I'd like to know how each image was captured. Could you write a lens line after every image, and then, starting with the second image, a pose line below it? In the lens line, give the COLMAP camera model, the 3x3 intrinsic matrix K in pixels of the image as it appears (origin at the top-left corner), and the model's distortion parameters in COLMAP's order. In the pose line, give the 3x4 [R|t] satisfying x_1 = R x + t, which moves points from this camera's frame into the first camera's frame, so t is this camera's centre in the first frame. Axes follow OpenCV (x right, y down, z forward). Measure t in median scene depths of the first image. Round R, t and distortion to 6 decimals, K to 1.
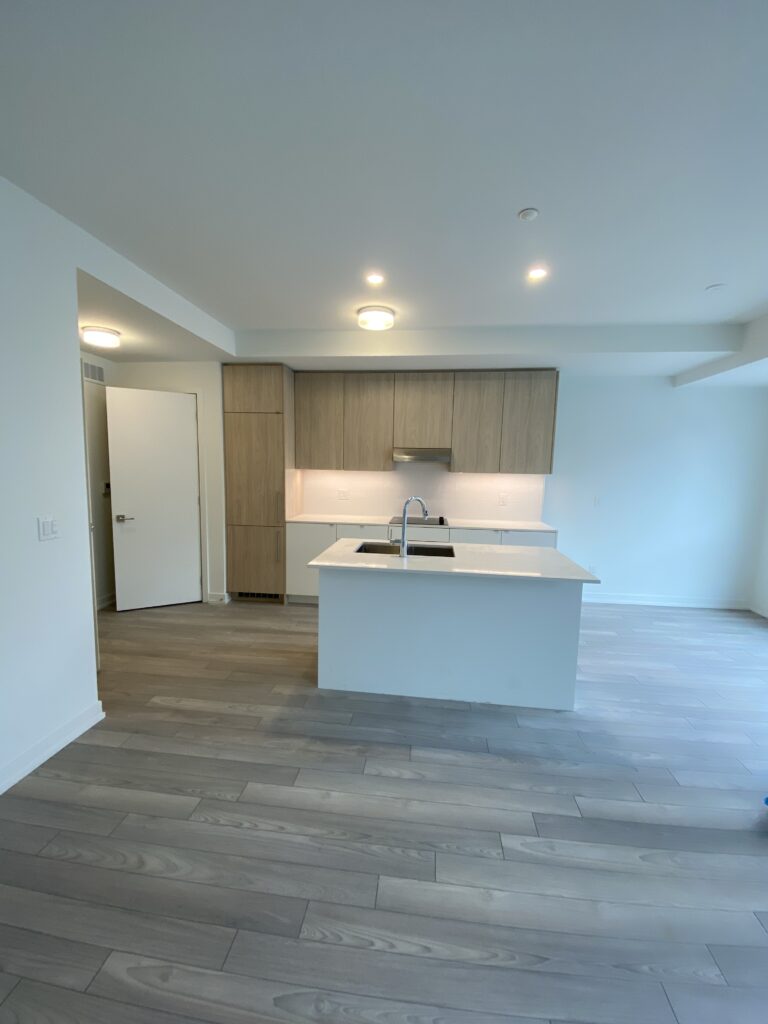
lens RADIAL K [[418.3, 0, 380.2], [0, 418.3, 510.3], [0, 0, 1]] dist [0.017568, -0.018972]
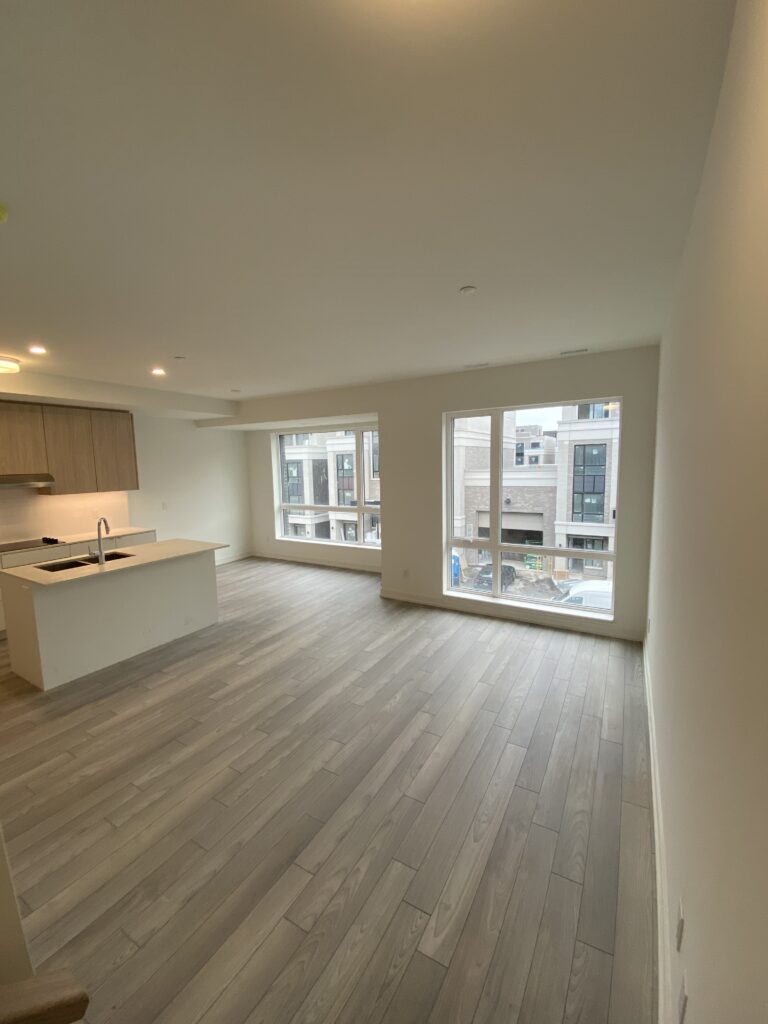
lens RADIAL K [[418.3, 0, 380.2], [0, 418.3, 510.3], [0, 0, 1]] dist [0.017568, -0.018972]
pose [[0.401372, -0.129749, 0.906679, -0.708110], [0.125367, 0.988381, 0.085943, -0.055351], [-0.907295, 0.079172, 0.412974, -0.349981]]
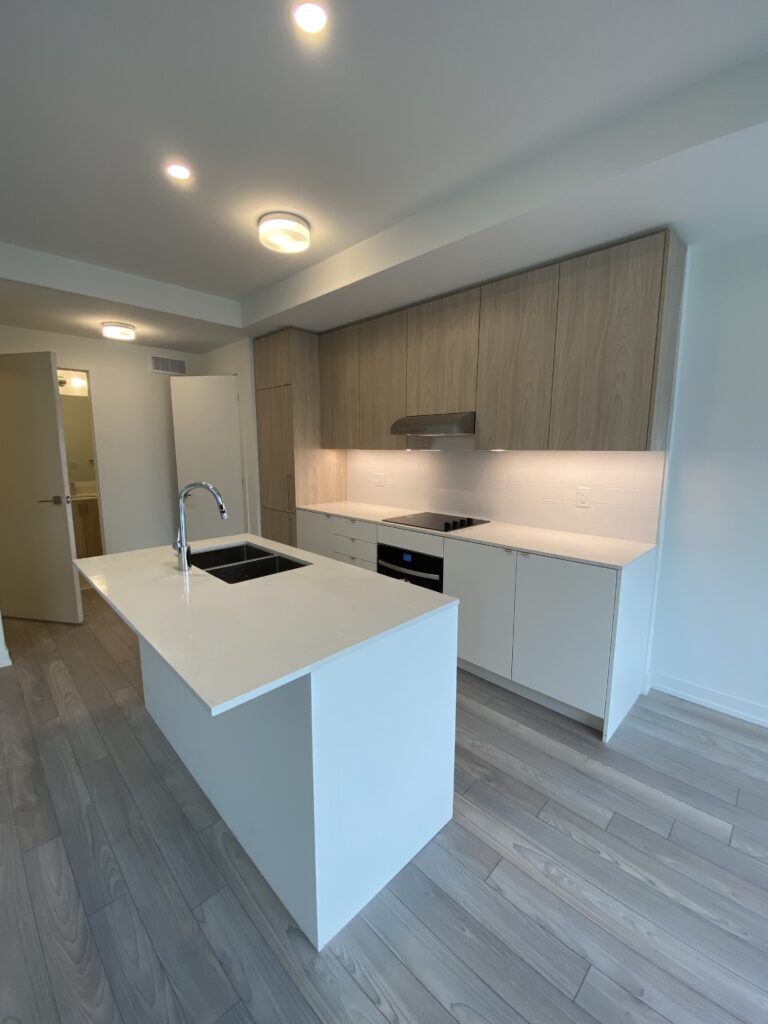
lens RADIAL K [[418.3, 0, 380.2], [0, 418.3, 510.3], [0, 0, 1]] dist [0.017568, -0.018972]
pose [[0.784569, 0.076399, -0.615316, 0.654905], [-0.052869, 0.997009, 0.056380, -0.039384], [0.617783, -0.011703, 0.786262, 0.583515]]
